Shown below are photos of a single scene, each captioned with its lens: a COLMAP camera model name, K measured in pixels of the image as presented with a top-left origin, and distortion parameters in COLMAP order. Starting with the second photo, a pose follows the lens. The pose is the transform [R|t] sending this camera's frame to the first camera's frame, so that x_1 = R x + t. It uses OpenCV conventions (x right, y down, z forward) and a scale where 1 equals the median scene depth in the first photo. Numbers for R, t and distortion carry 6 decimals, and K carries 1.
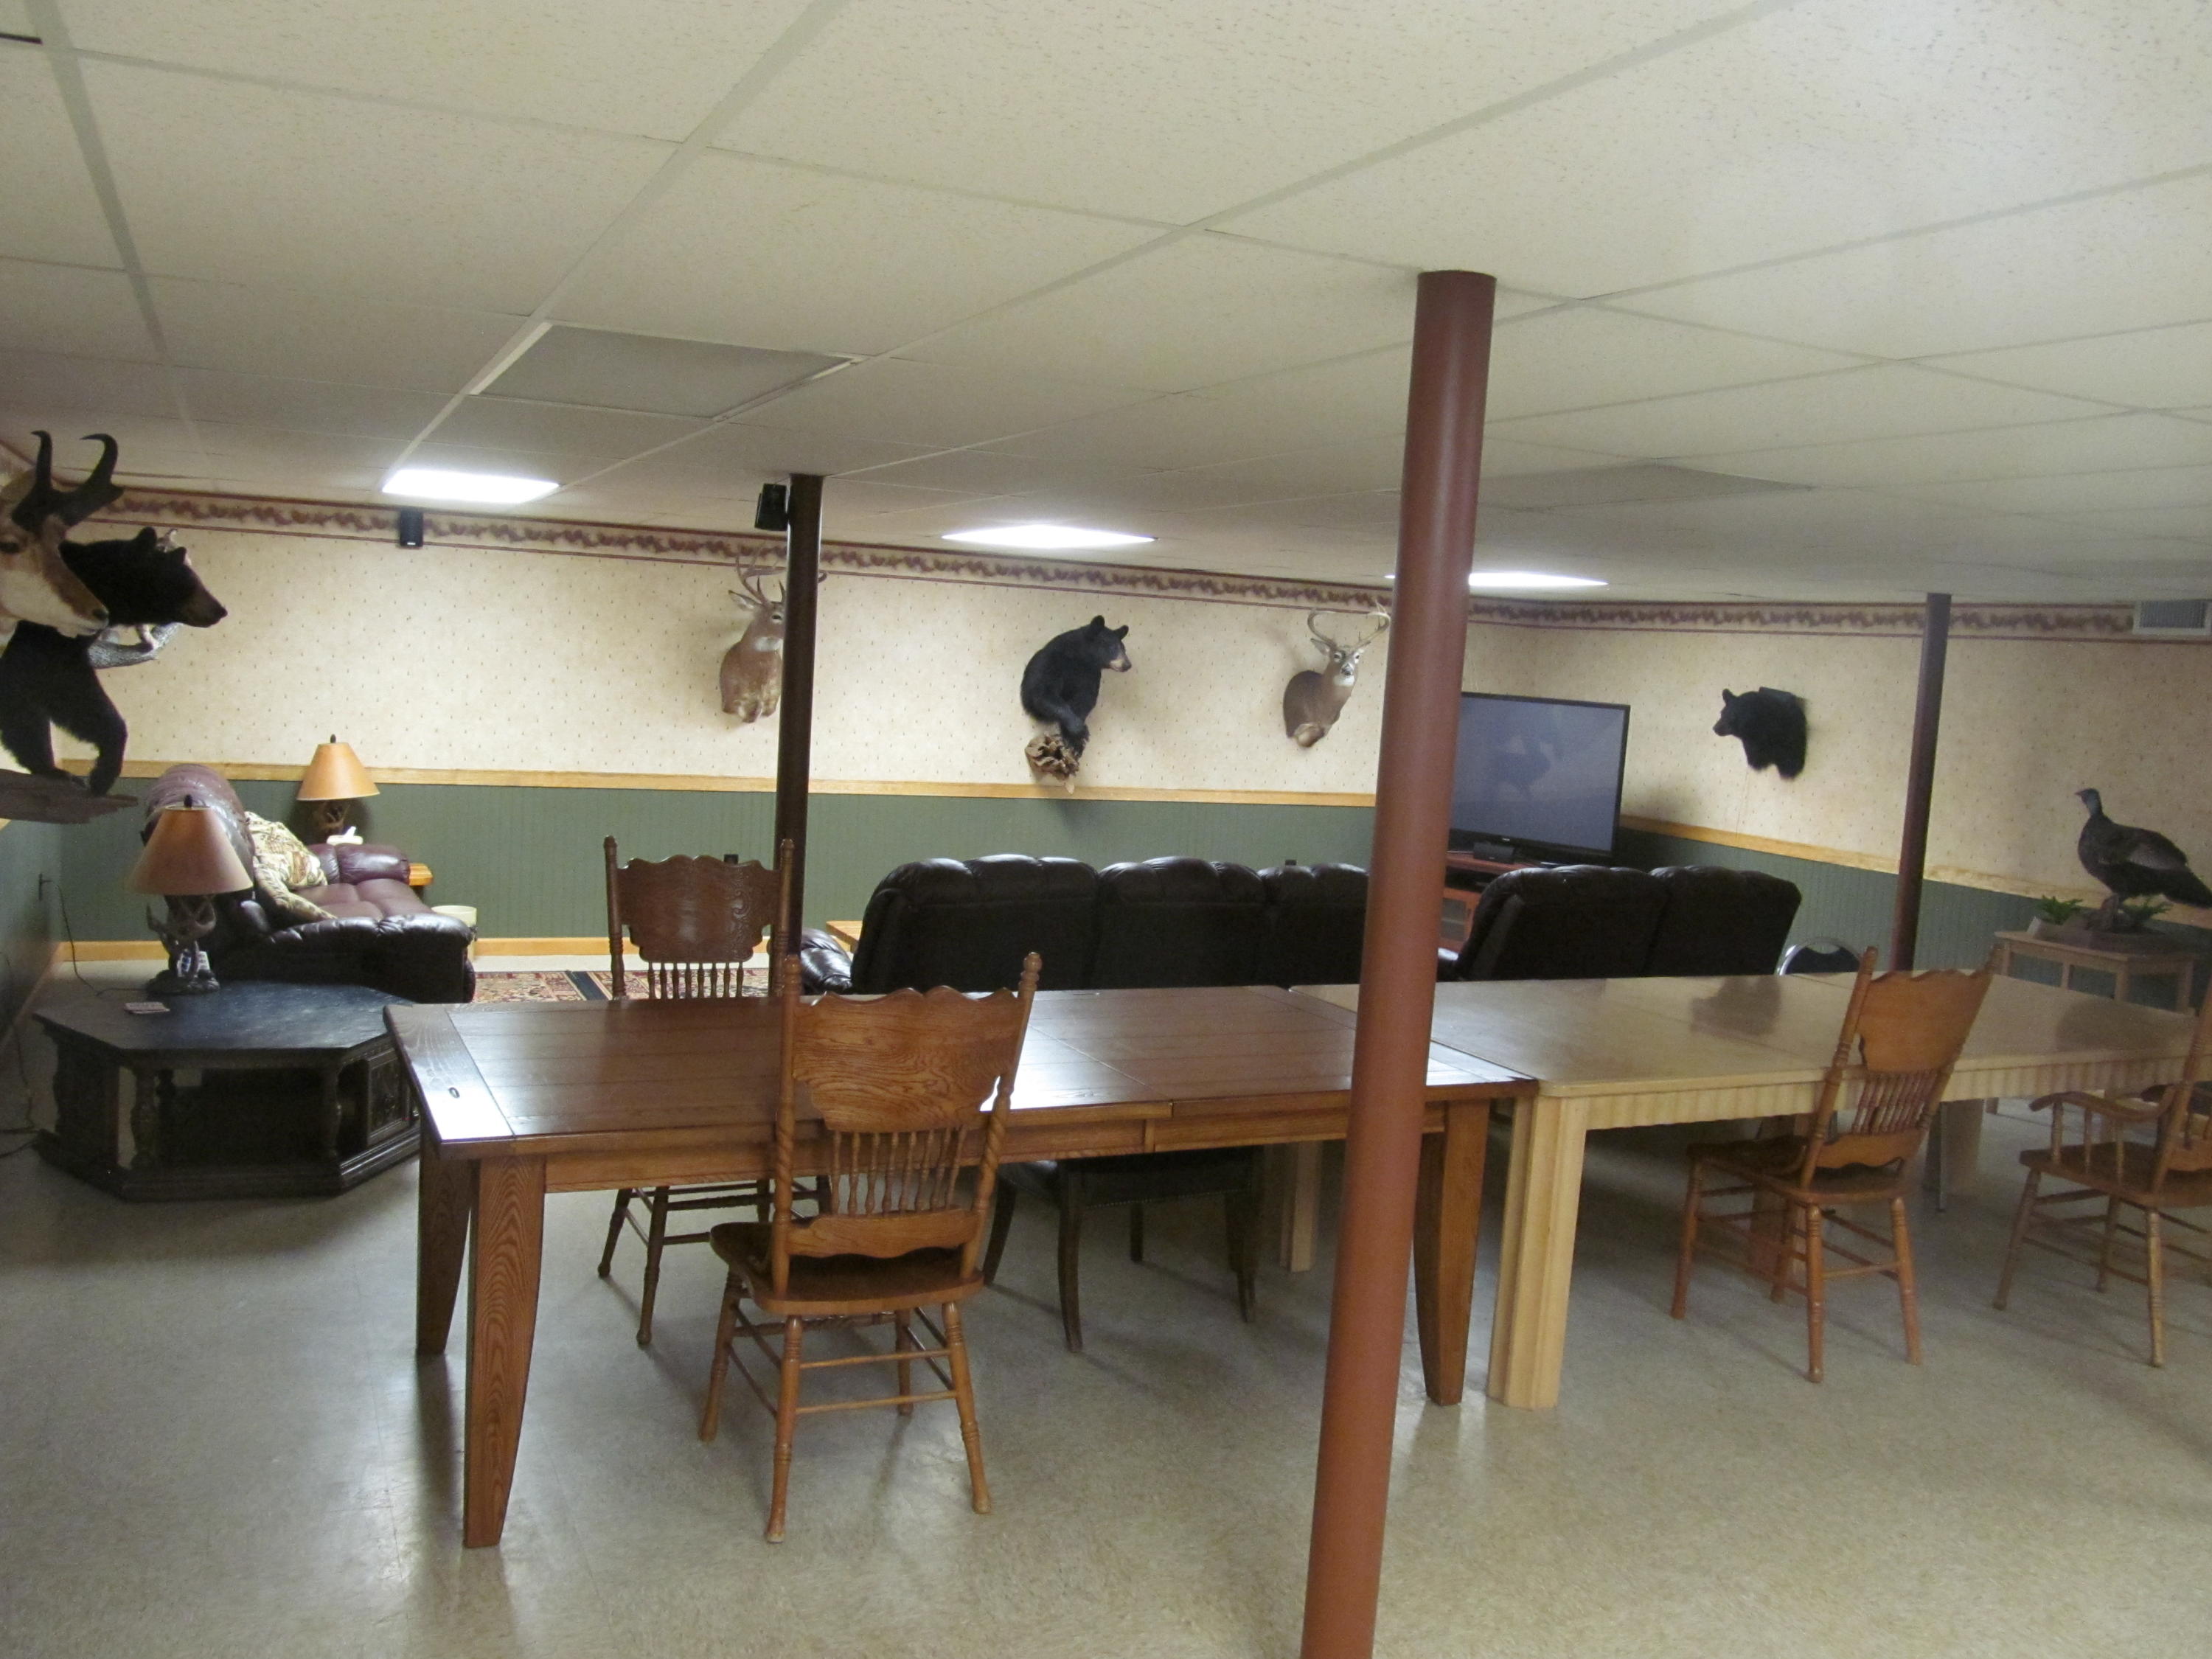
lens RADIAL K [[1836.2, 0, 1108.5], [0, 1836.2, 836.5], [0, 0, 1]] dist [-0.065146, 0.030977]
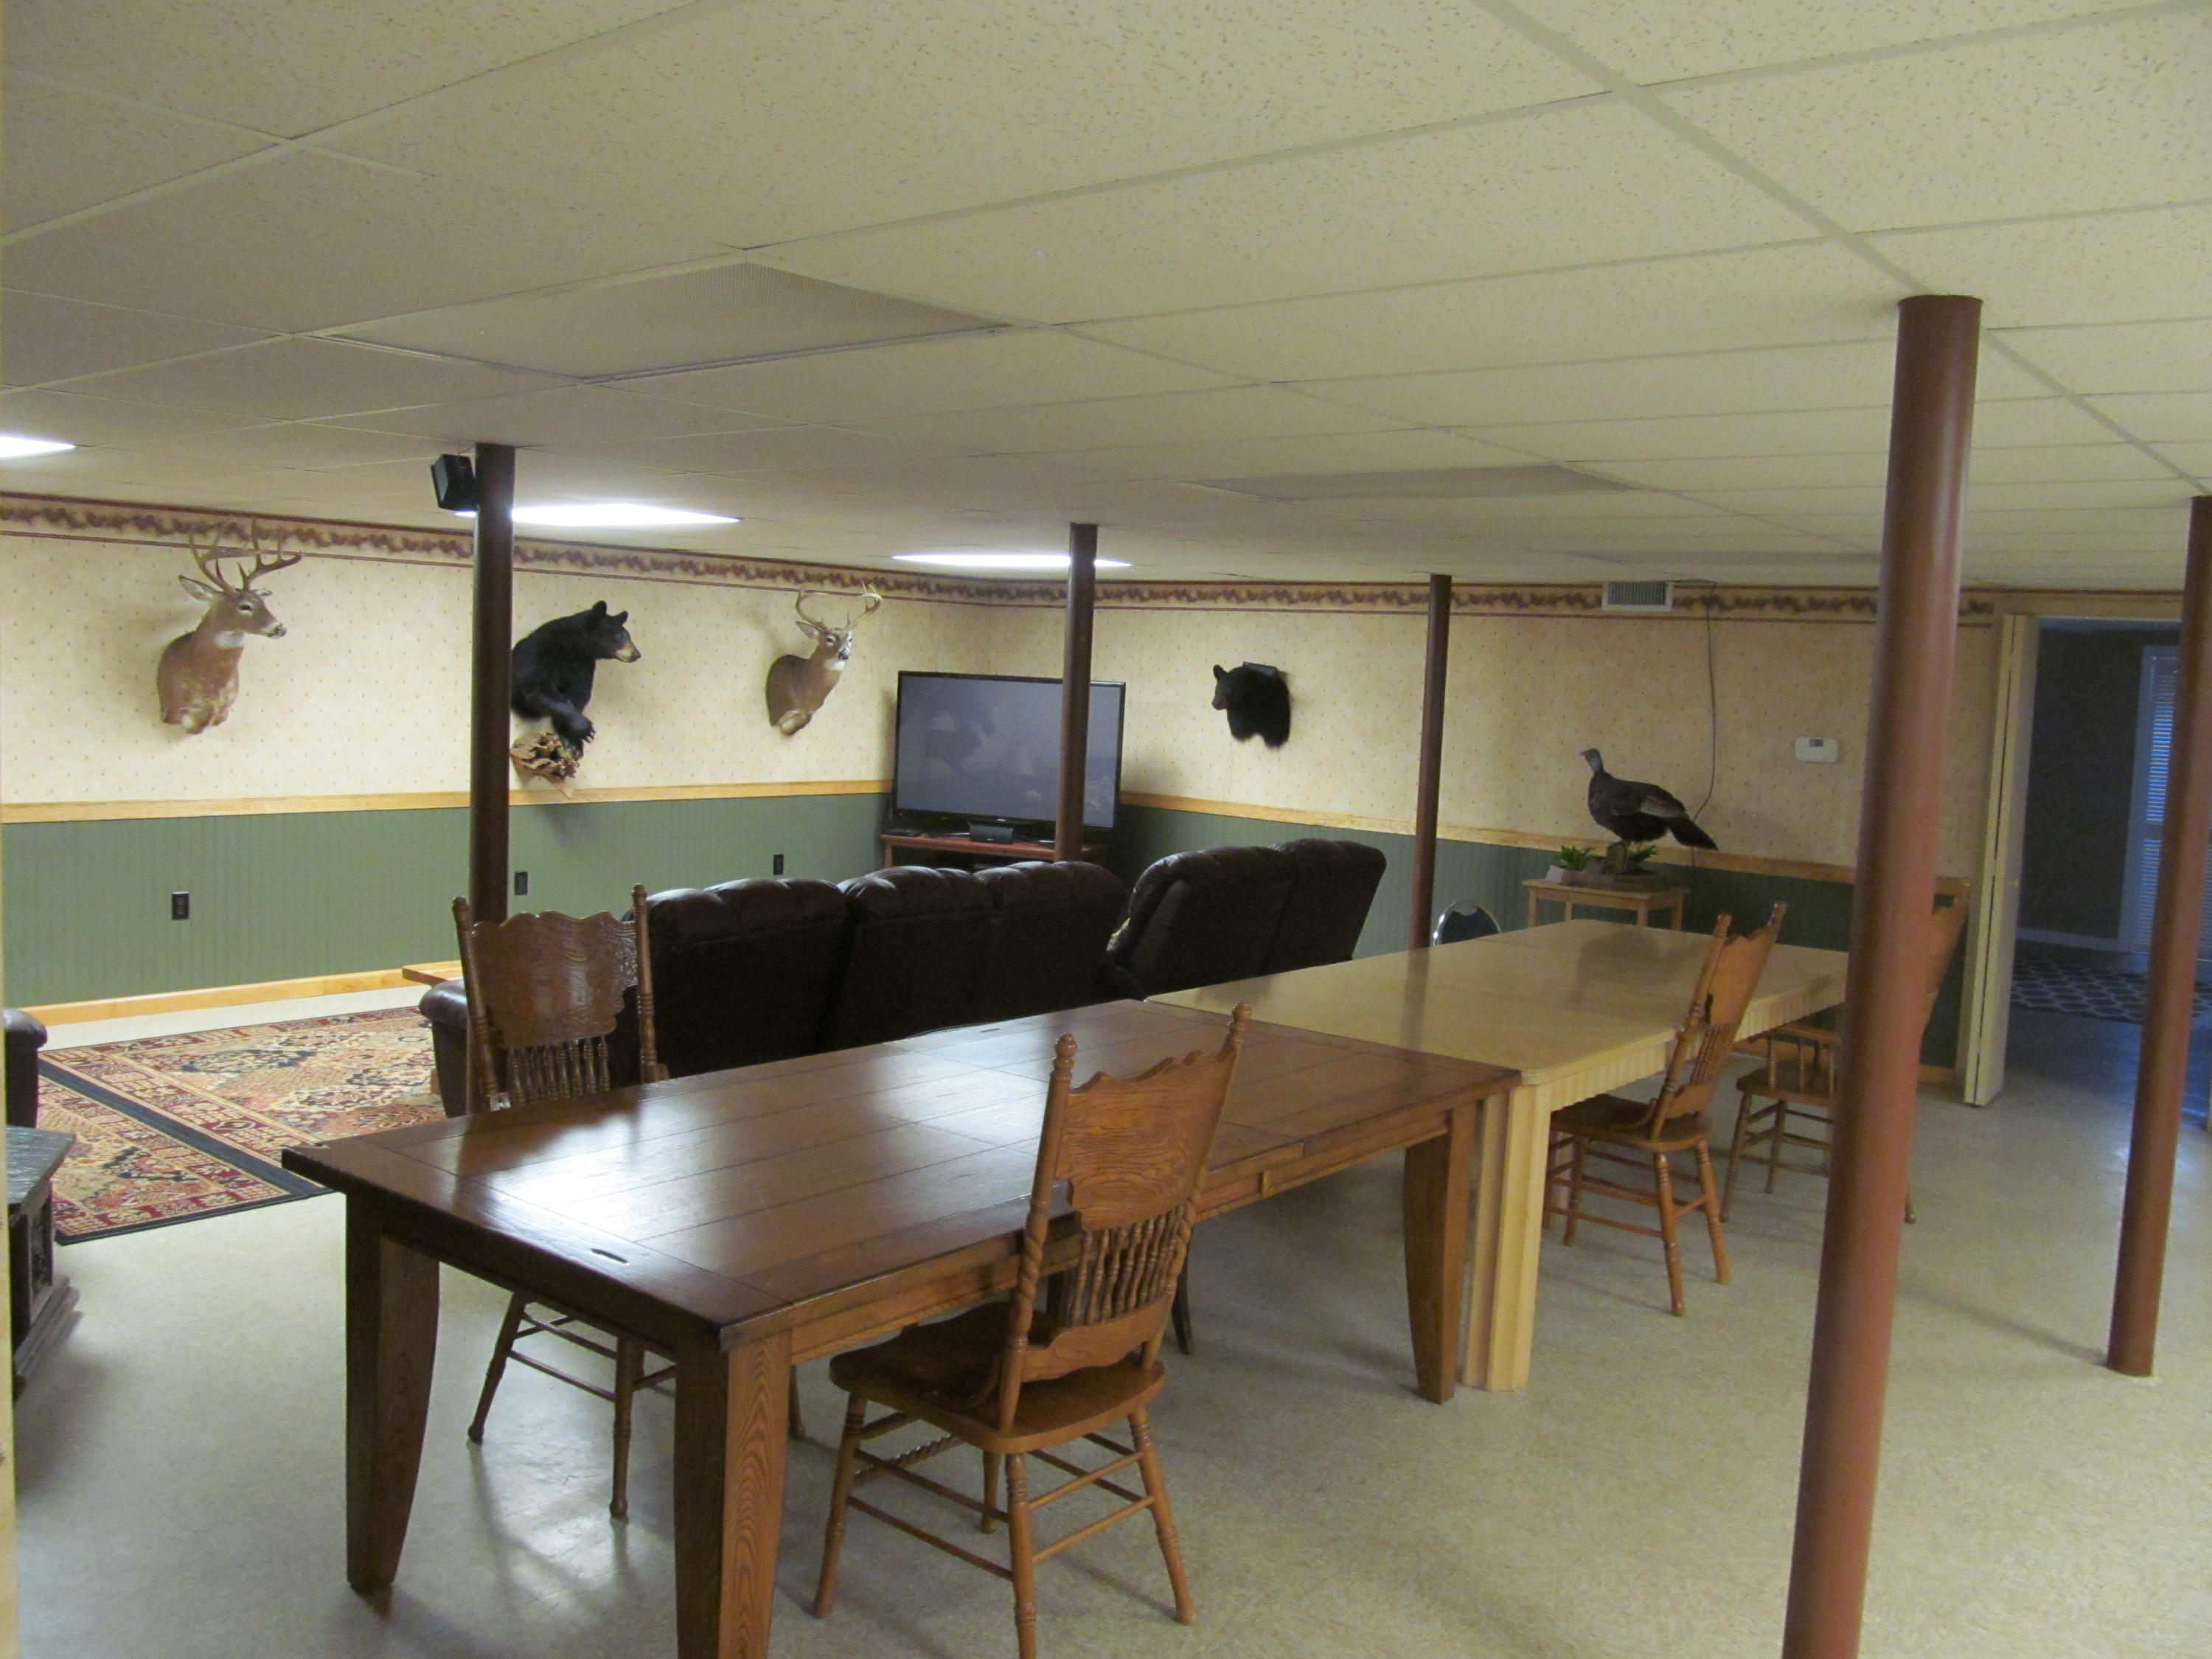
lens RADIAL K [[1836.2, 0, 1101.1], [0, 1836.2, 837.6], [0, 0, 1]] dist [-0.065146, 0.030977]
pose [[0.902417, -0.061584, 0.426440, -0.181662], [0.054040, 0.998095, 0.029781, -0.017737], [-0.427462, -0.003830, 0.904025, 0.080522]]
